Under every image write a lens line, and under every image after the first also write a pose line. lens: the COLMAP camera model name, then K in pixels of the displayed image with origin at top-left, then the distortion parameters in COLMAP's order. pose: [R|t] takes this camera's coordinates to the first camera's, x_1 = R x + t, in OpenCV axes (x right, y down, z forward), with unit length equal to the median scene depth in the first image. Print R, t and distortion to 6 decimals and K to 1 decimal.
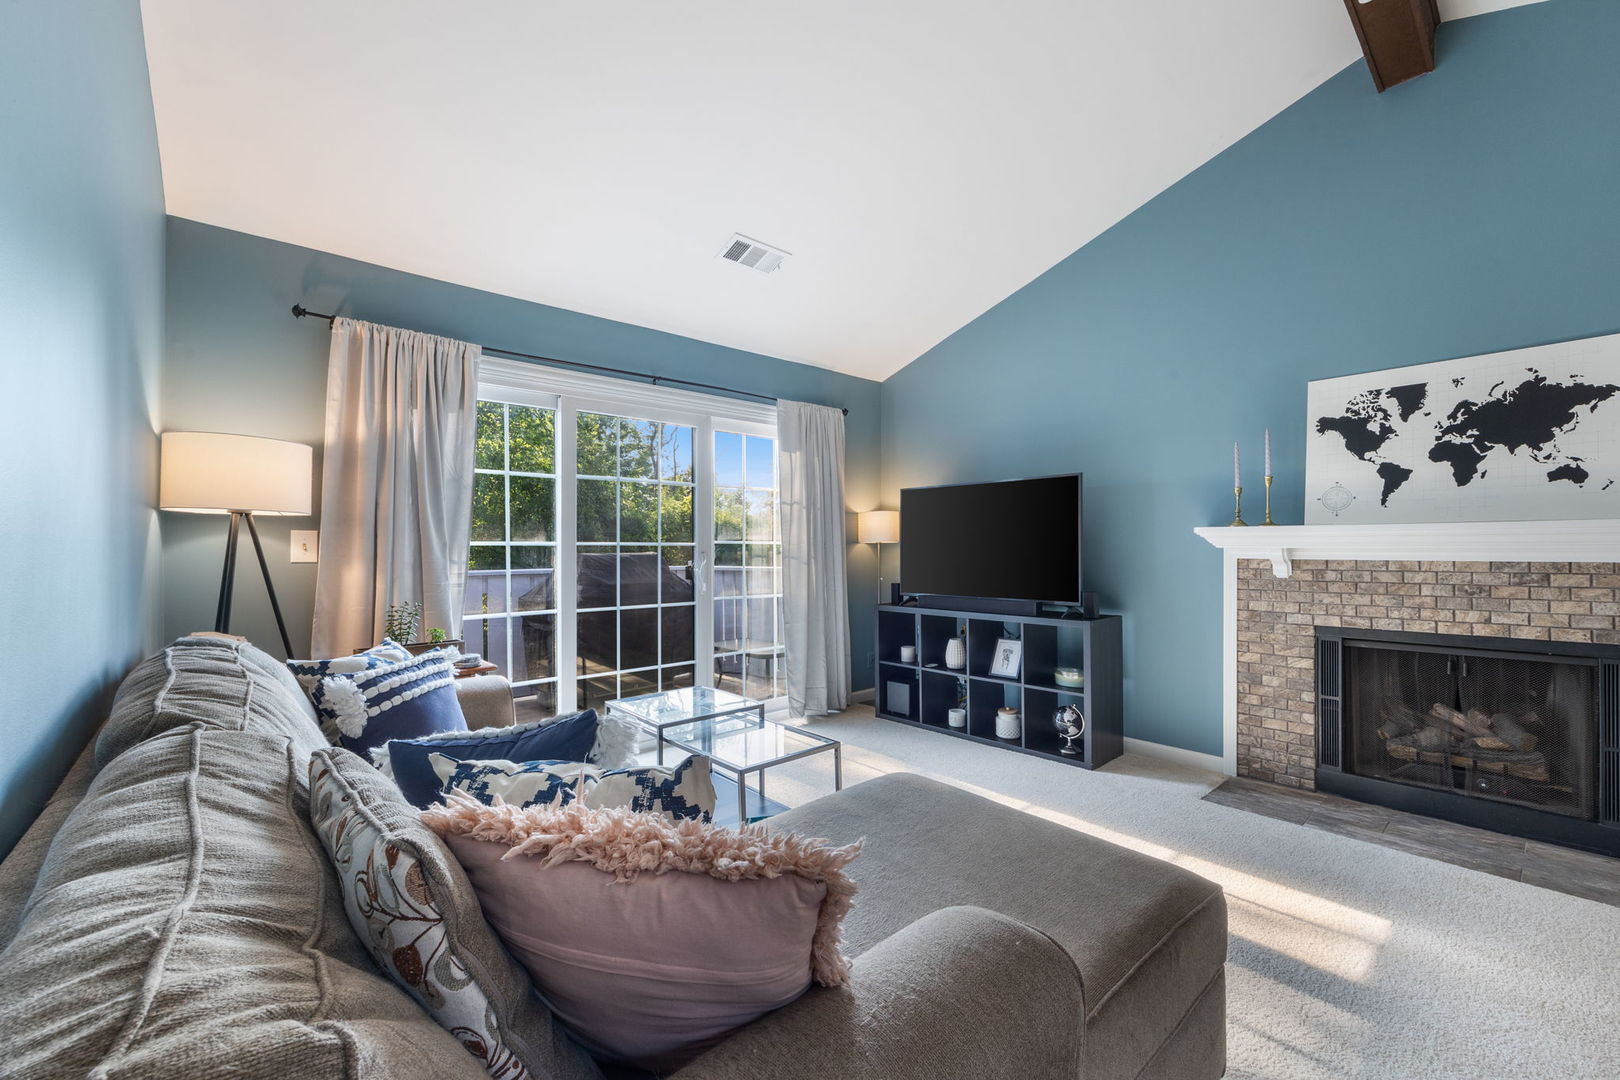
lens RADIAL K [[651.7, 0, 803.0], [0, 651.7, 544.6], [0, 0, 1]] dist [-0.001457, 0.000379]
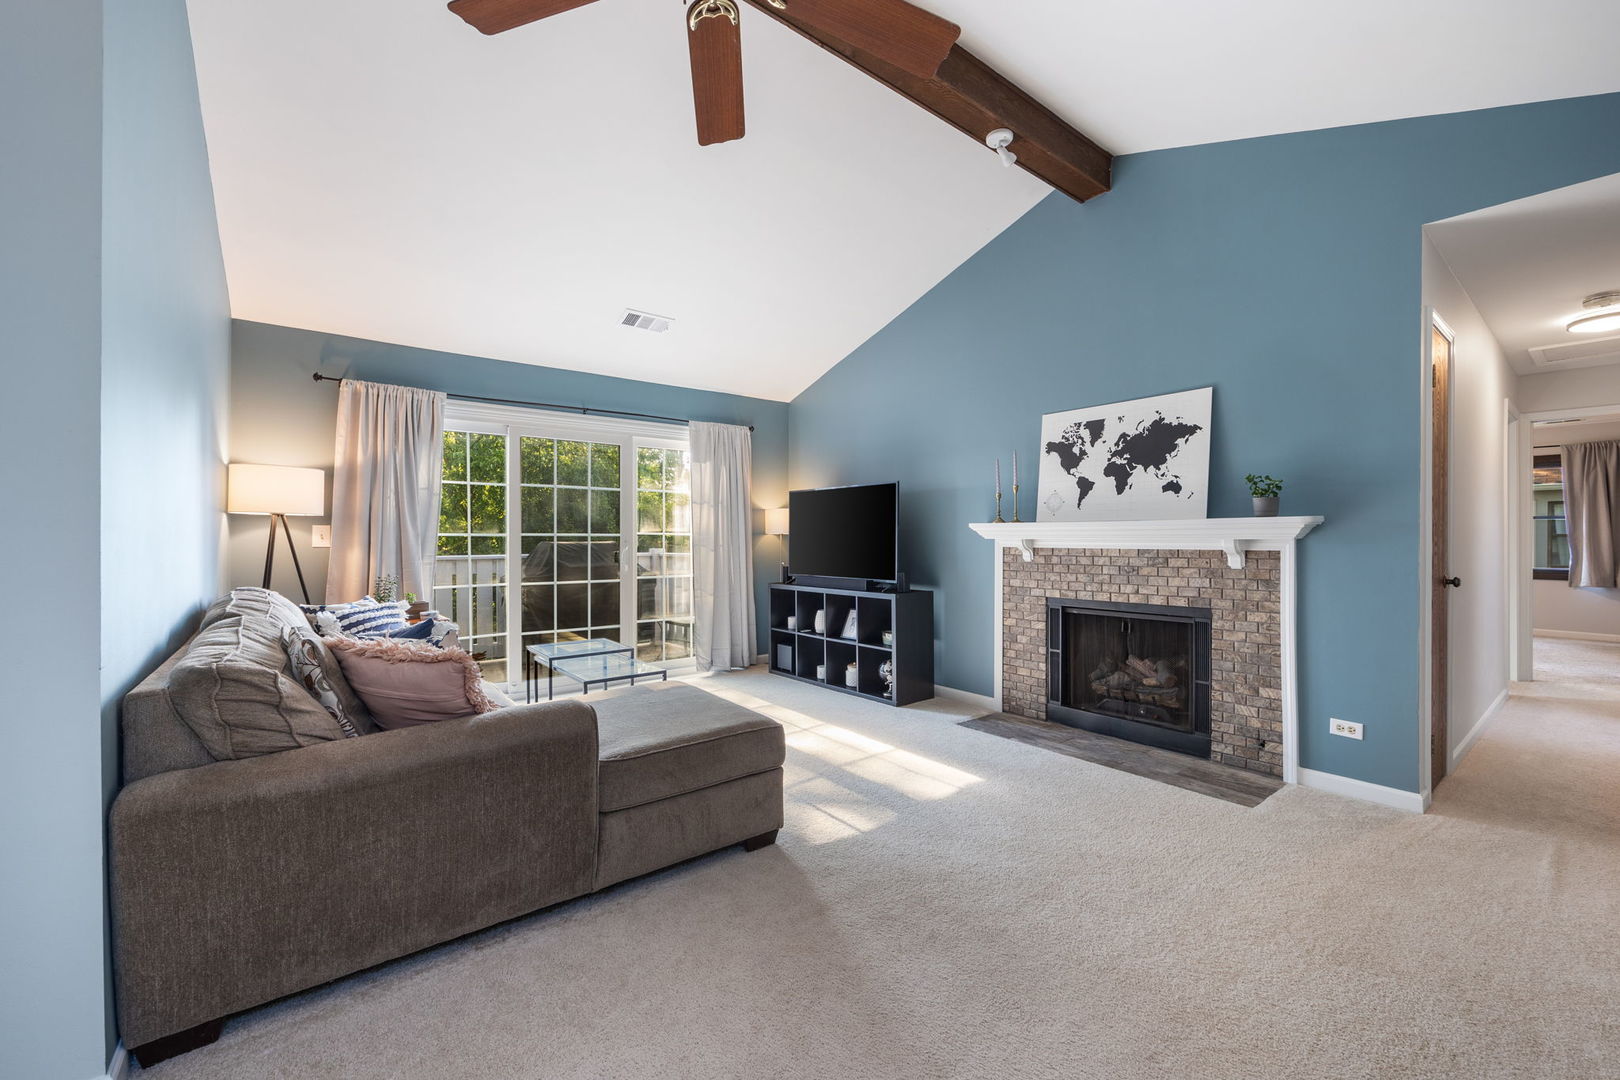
lens RADIAL K [[651.7, 0, 803.7], [0, 651.7, 536.3], [0, 0, 1]] dist [-0.001457, 0.000379]
pose [[0.998457, 0.002078, -0.055494, 0.371980], [-0.001940, 0.999995, 0.002530, -0.003350], [0.055499, -0.002418, 0.998456, -0.375846]]
